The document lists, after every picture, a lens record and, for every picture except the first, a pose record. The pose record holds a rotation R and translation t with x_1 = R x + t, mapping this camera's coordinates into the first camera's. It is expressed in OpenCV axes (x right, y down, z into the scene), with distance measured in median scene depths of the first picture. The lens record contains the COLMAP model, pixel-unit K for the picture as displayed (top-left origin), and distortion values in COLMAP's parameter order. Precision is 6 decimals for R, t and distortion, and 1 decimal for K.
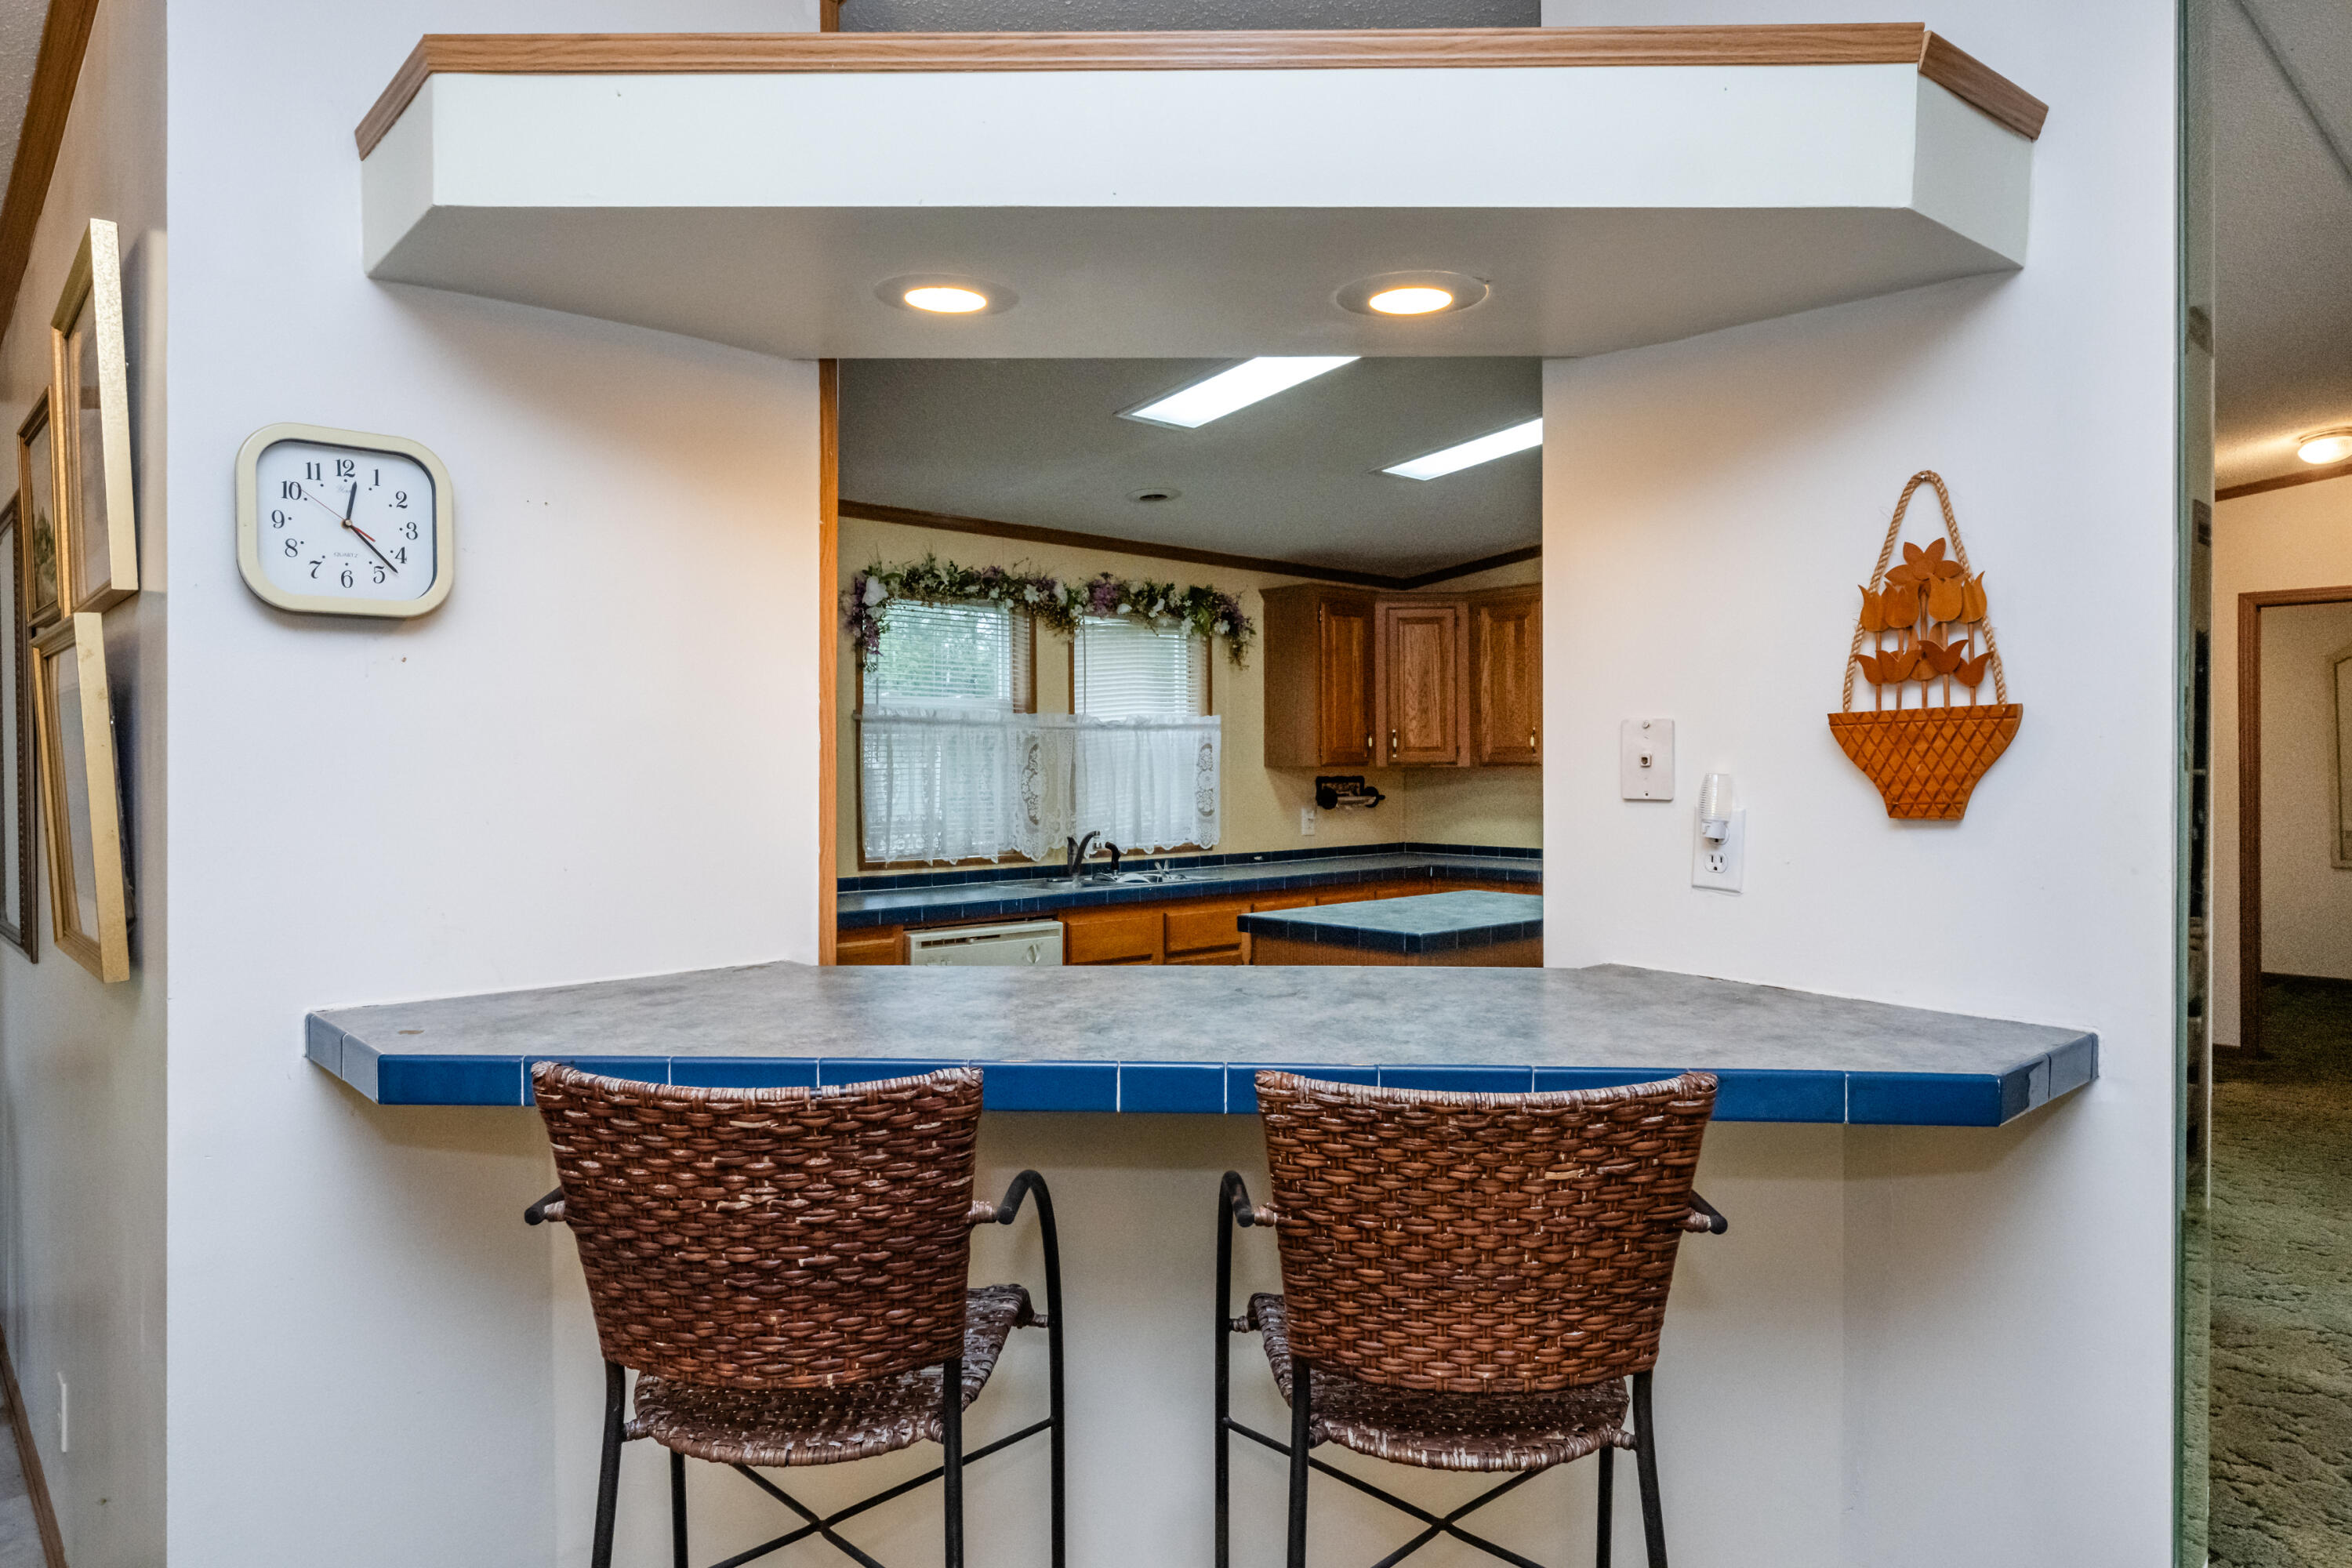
lens RADIAL K [[1423.8, 0, 1167.6], [0, 1423.8, 766.8], [0, 0, 1]] dist [0.004131, -0.003419]
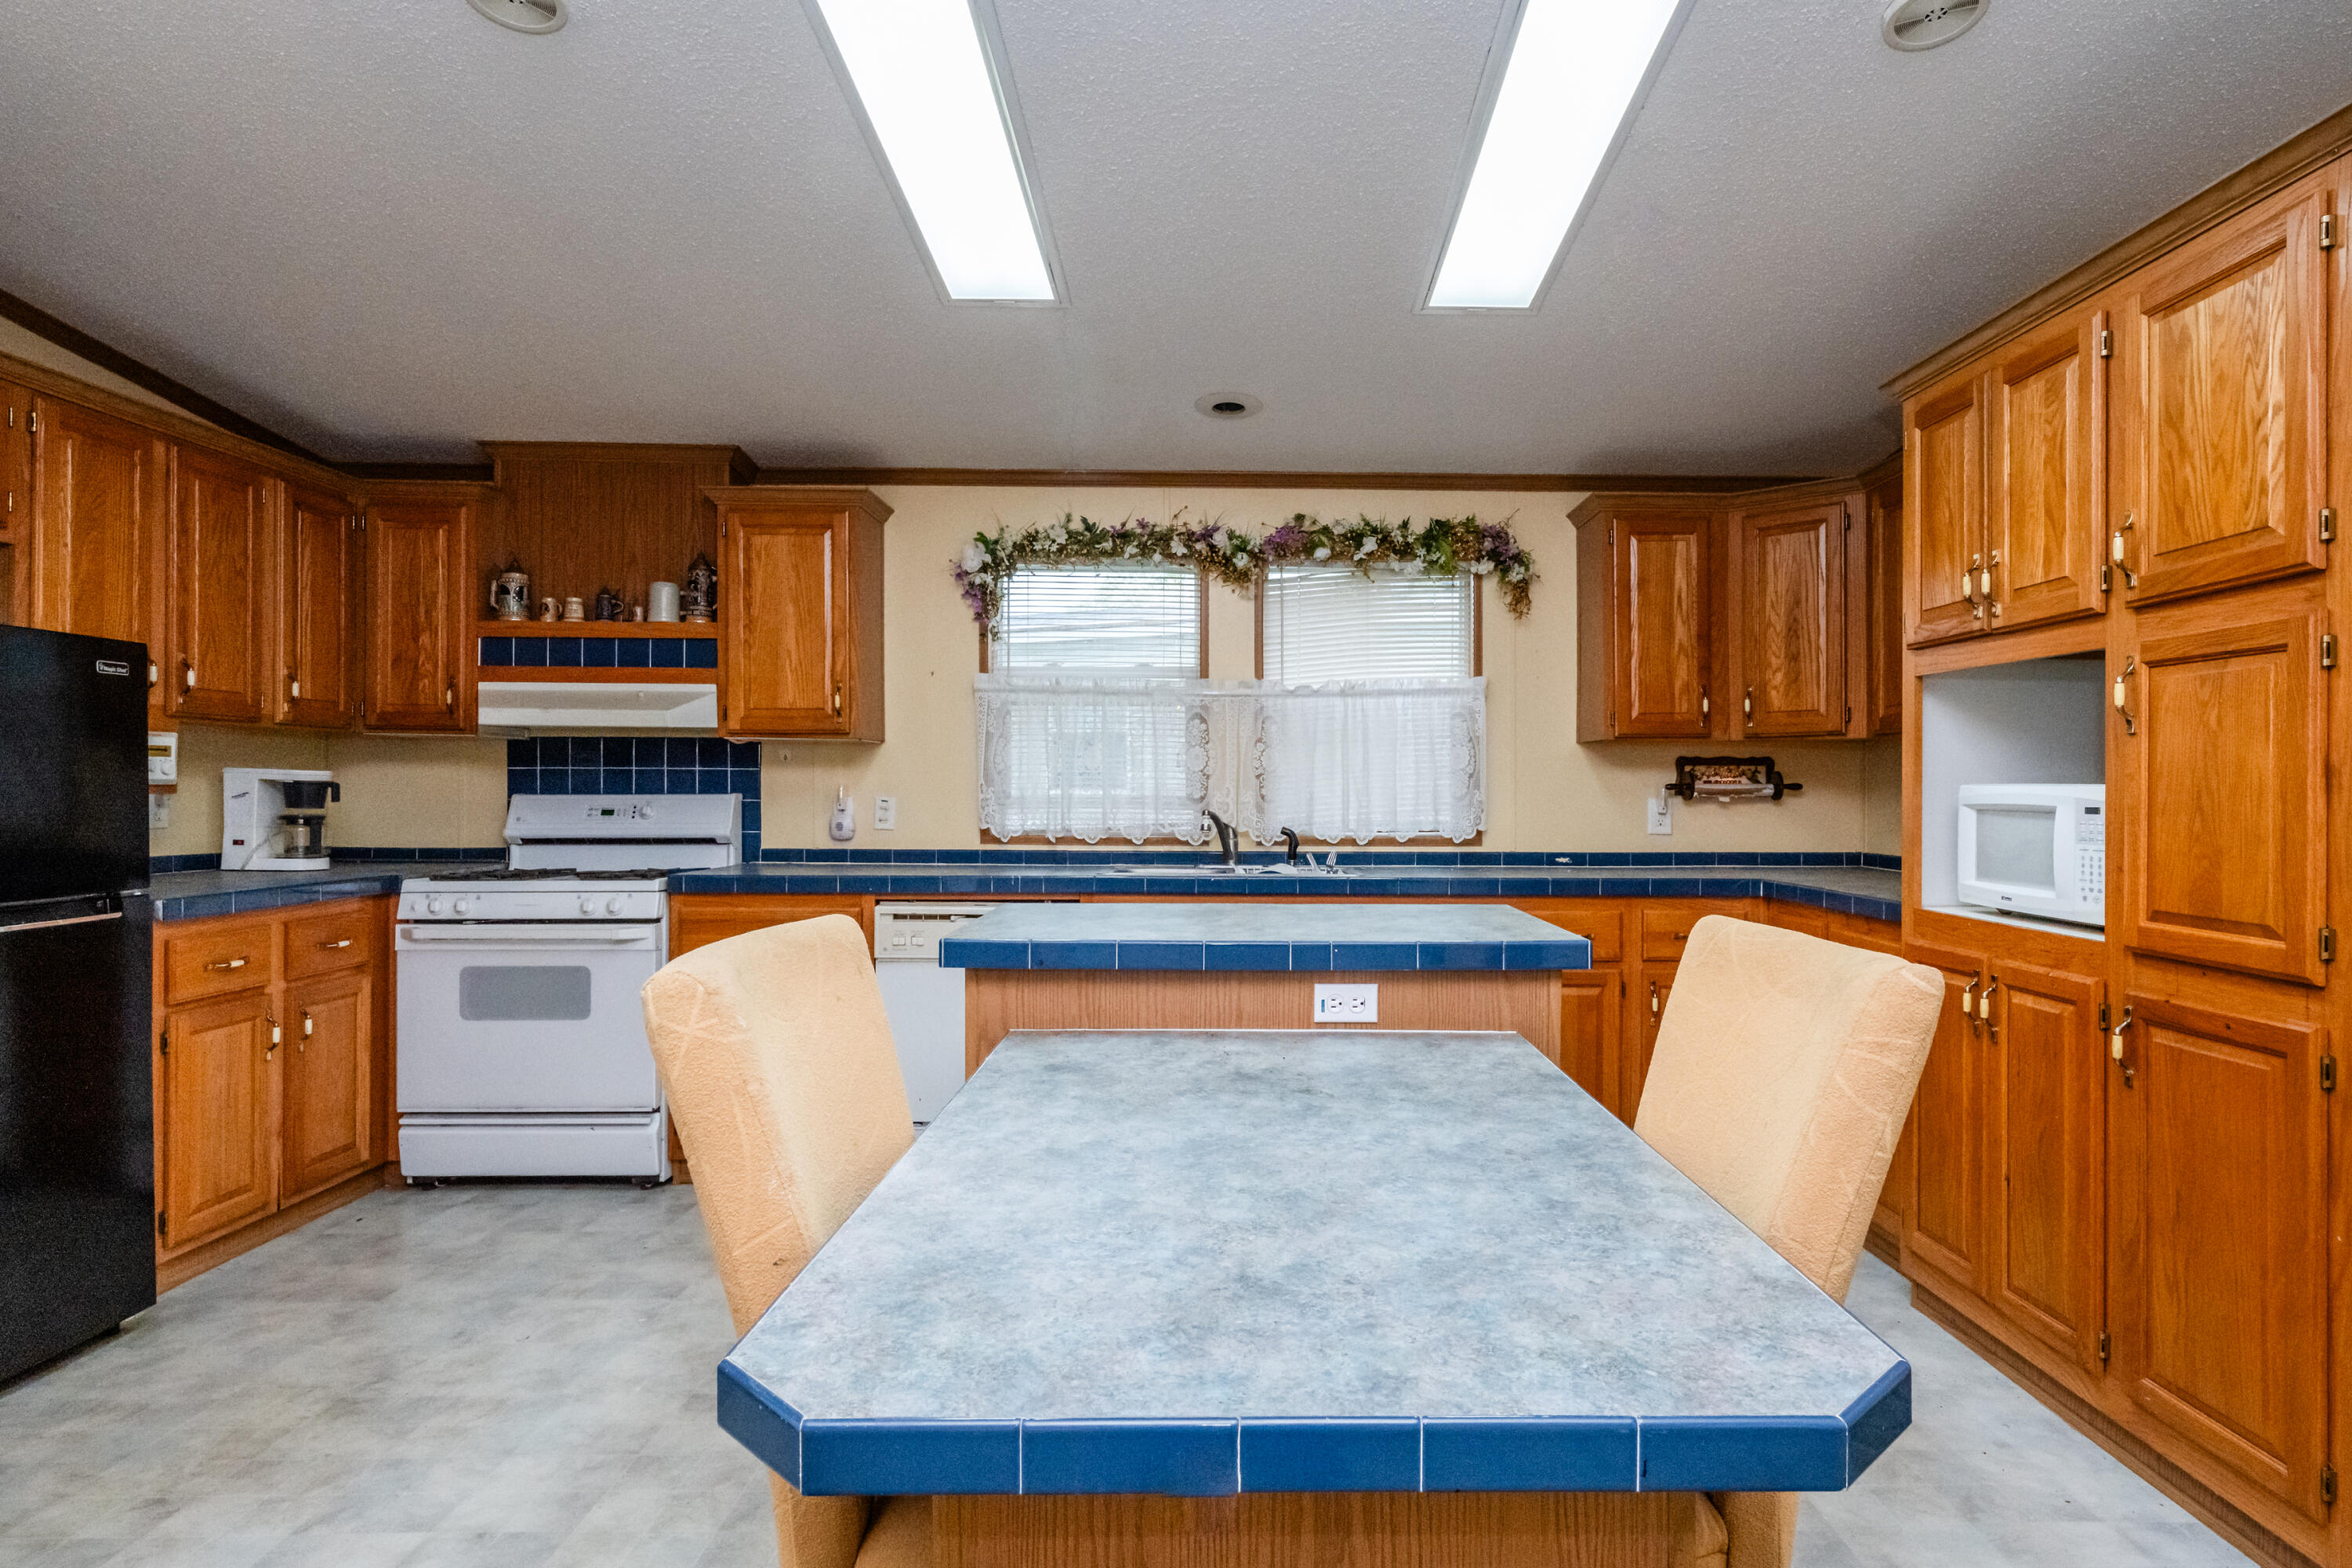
lens RADIAL K [[1249.8, 0, 1266.6], [0, 1249.8, 789.0], [0, 0, 1]] dist [-0.004000, -0.000111]
pose [[0.749583, 0.007304, -0.661871, 0.439081], [-0.007449, 0.999969, 0.002600, 0.027532], [0.661869, 0.002981, 0.749614, 0.420183]]
